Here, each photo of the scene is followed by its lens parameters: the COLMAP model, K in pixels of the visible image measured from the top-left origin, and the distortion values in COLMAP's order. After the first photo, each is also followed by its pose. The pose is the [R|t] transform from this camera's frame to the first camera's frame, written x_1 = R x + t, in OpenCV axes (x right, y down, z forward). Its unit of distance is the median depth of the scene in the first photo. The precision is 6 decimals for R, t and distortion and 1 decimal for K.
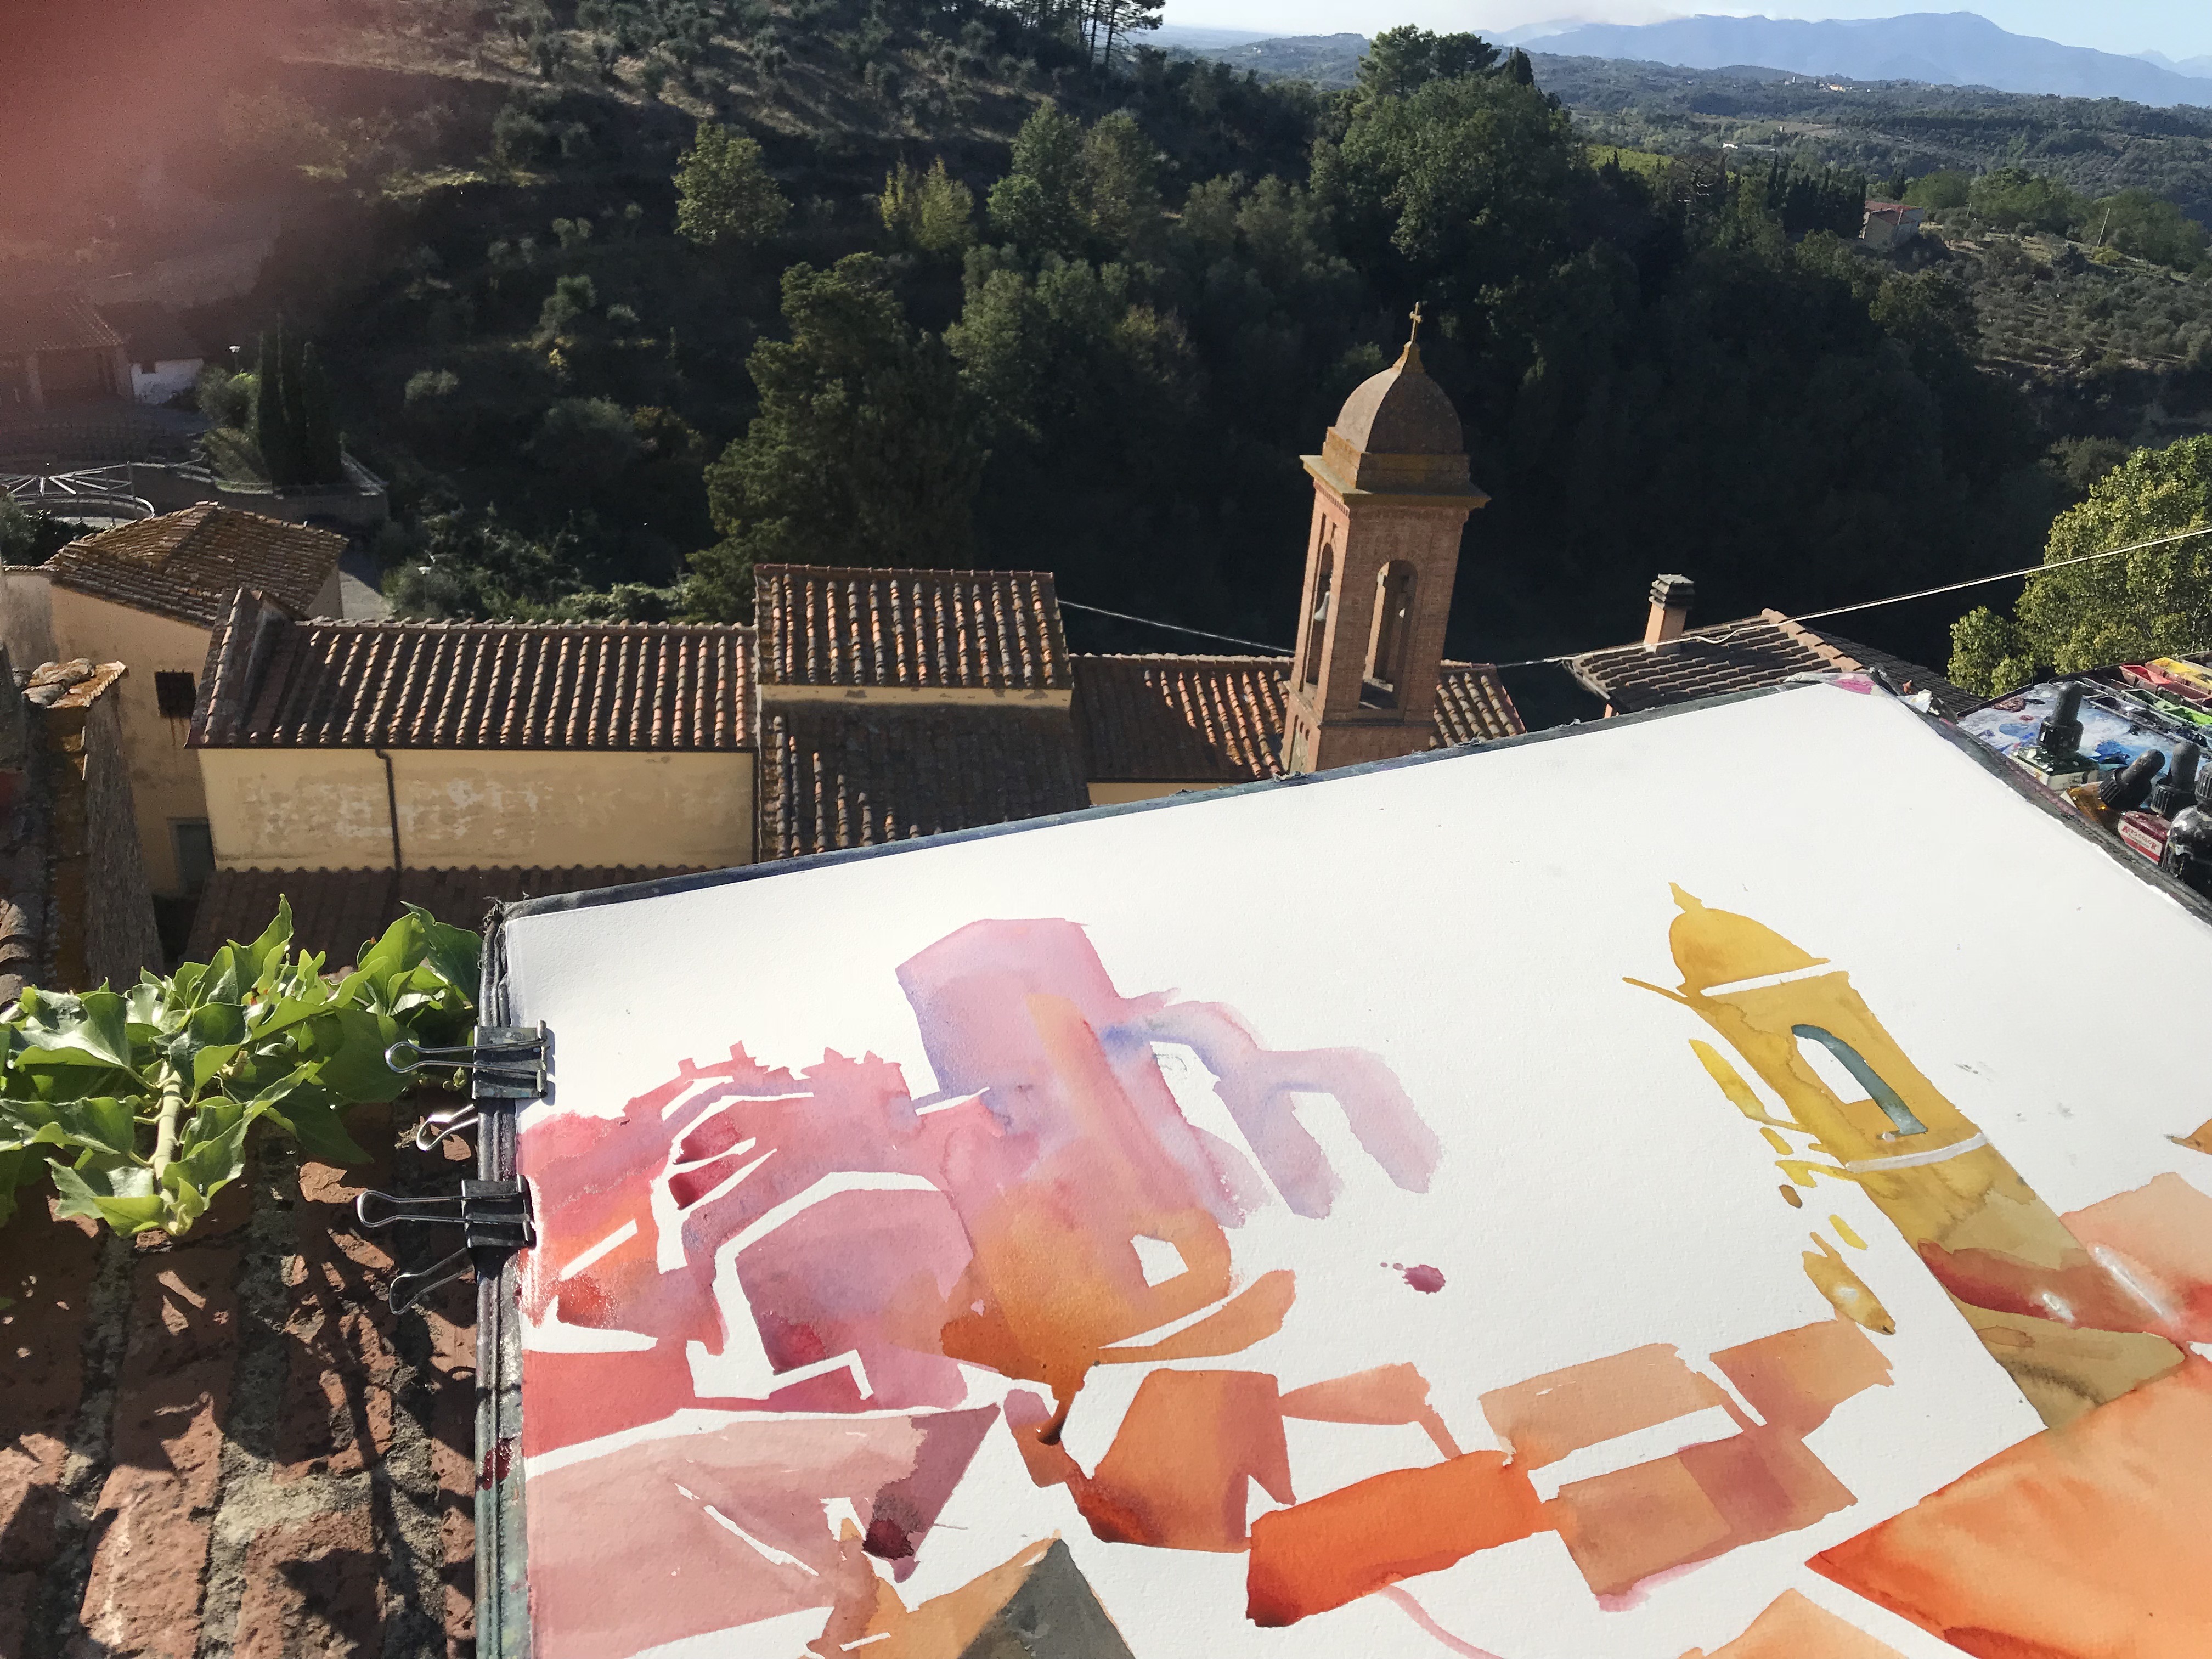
lens RADIAL K [[1812.9, 0, 1106.0], [0, 1812.9, 829.5], [0, 0, 1]] dist [0.028841, -0.025168]
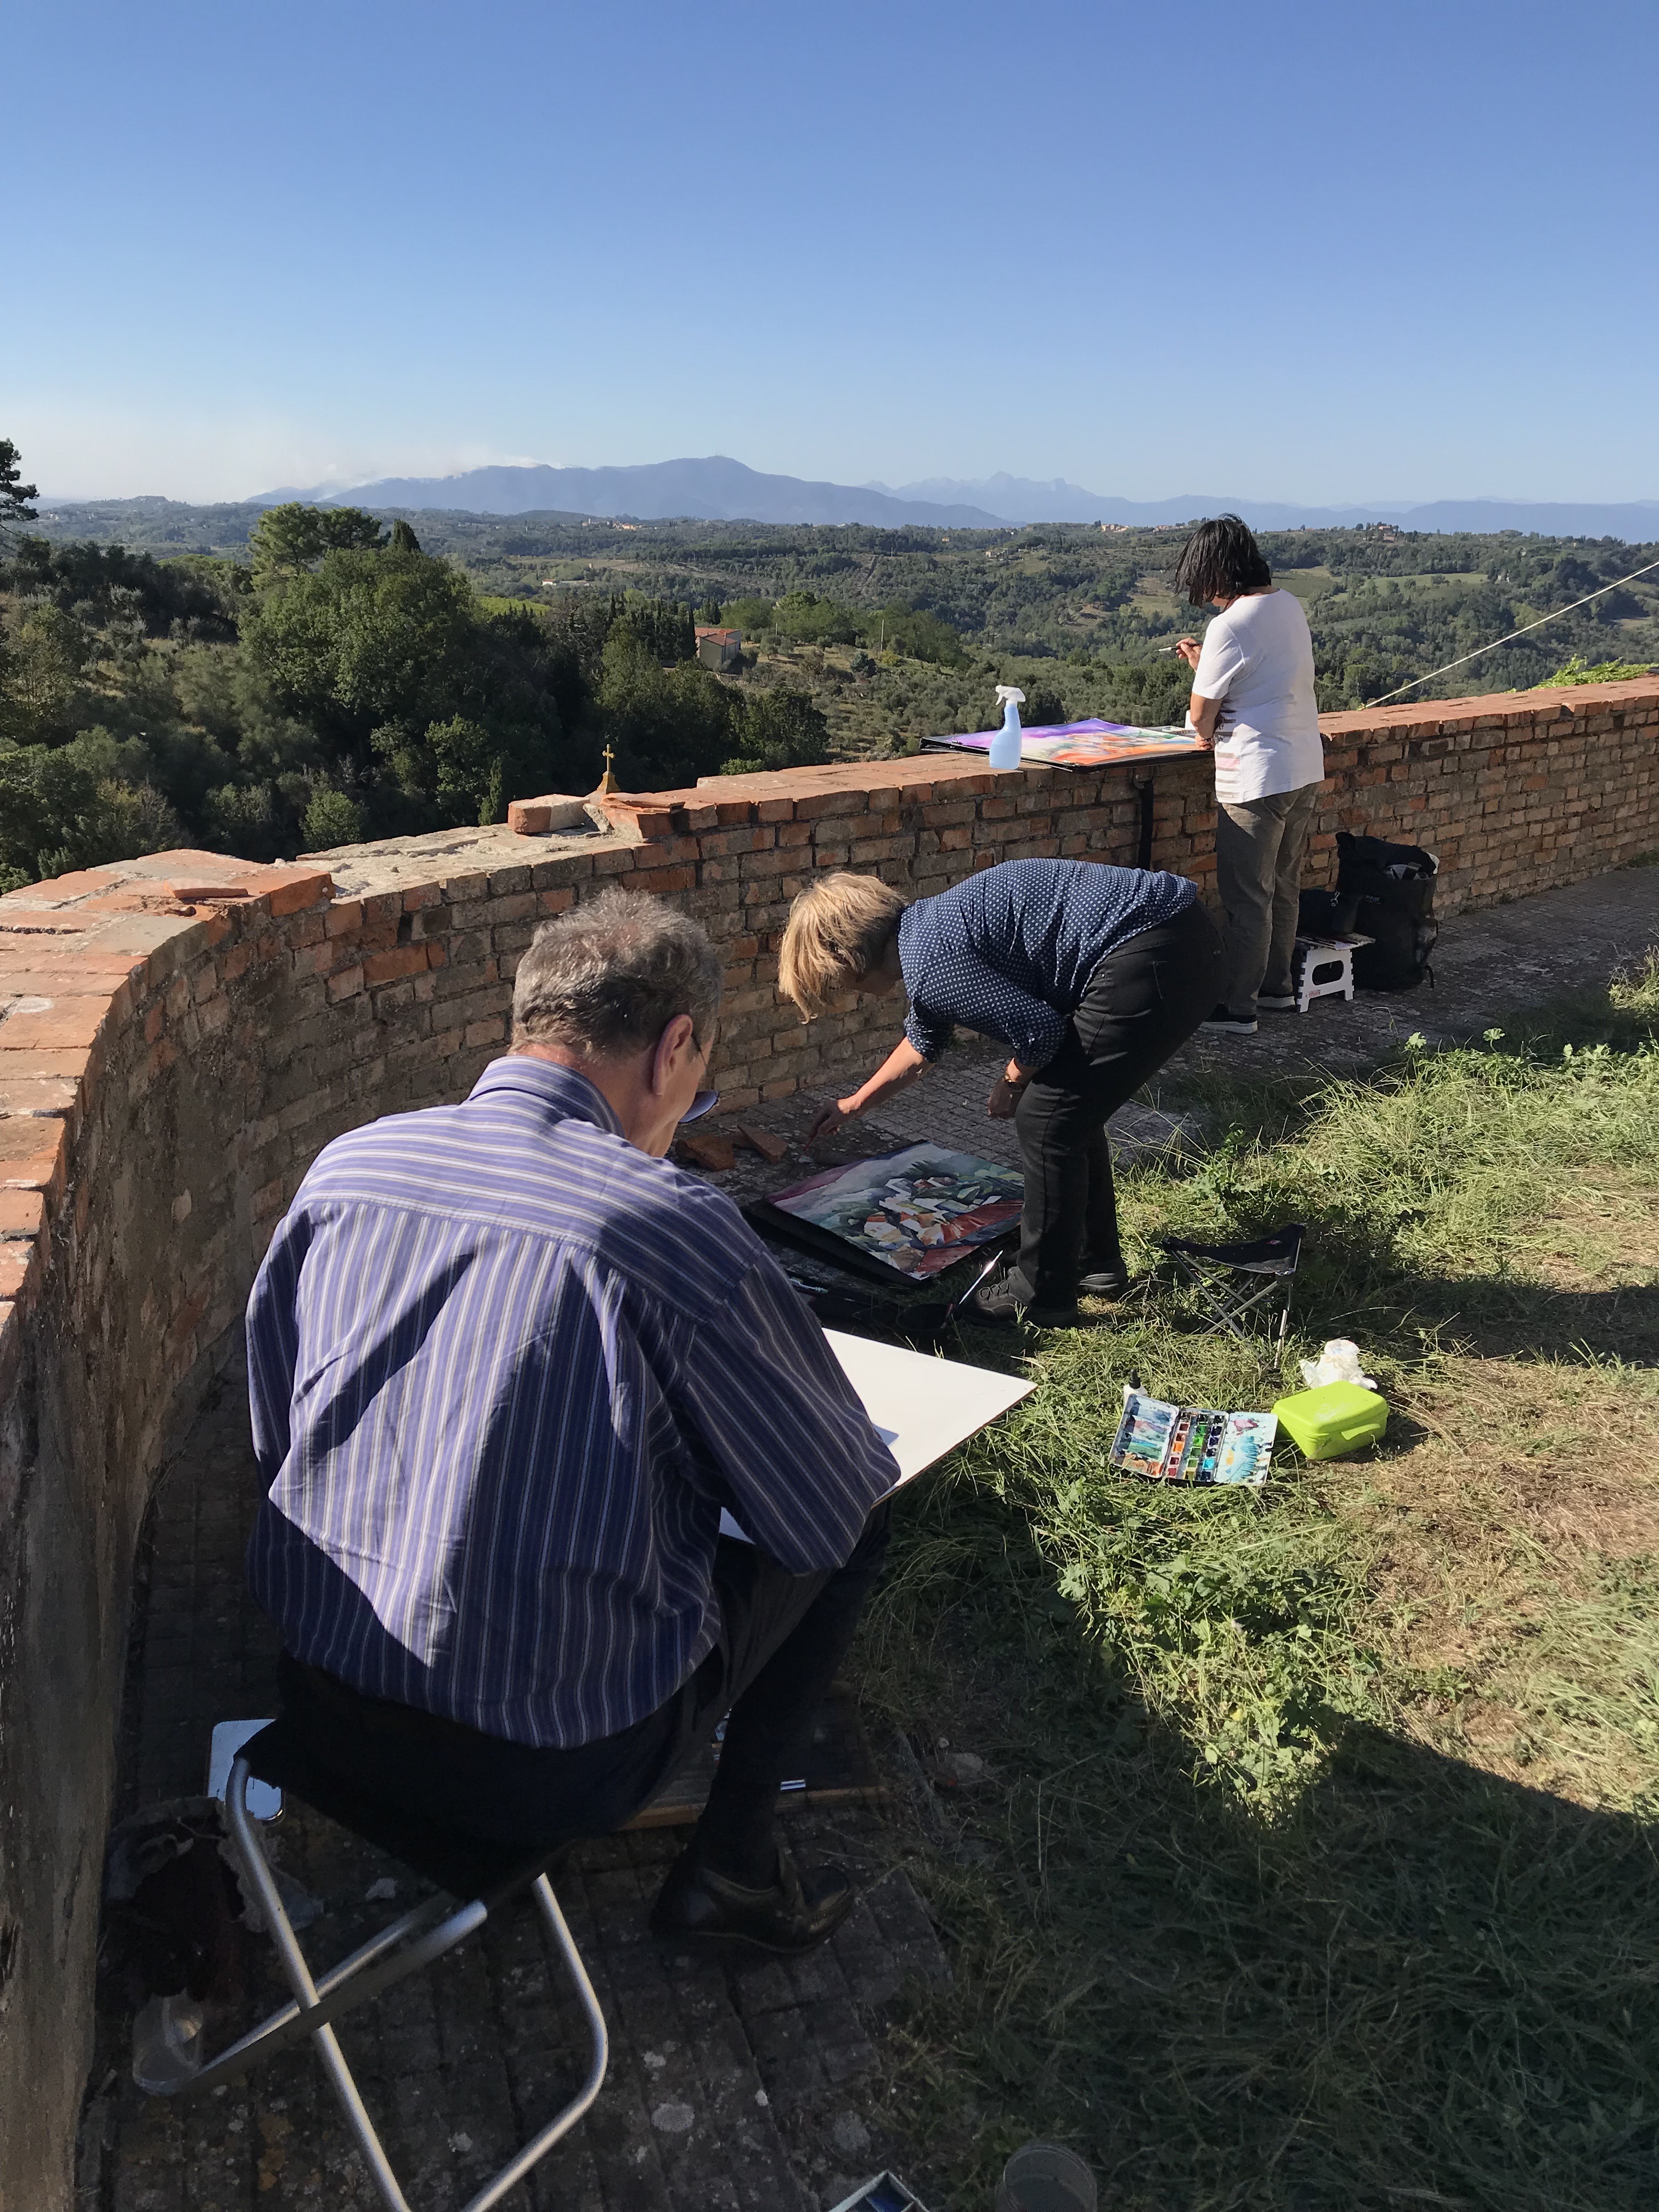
lens RADIAL K [[1824.4, 0, 829.5], [0, 1824.4, 1106.0], [0, 0, 1]] dist [0.002821, -0.004925]
pose [[0.894686, -0.177559, 0.409890, -0.068791], [0.211540, 0.976603, -0.038686, 0.019886], [-0.393431, 0.121320, 0.911314, -0.082431]]
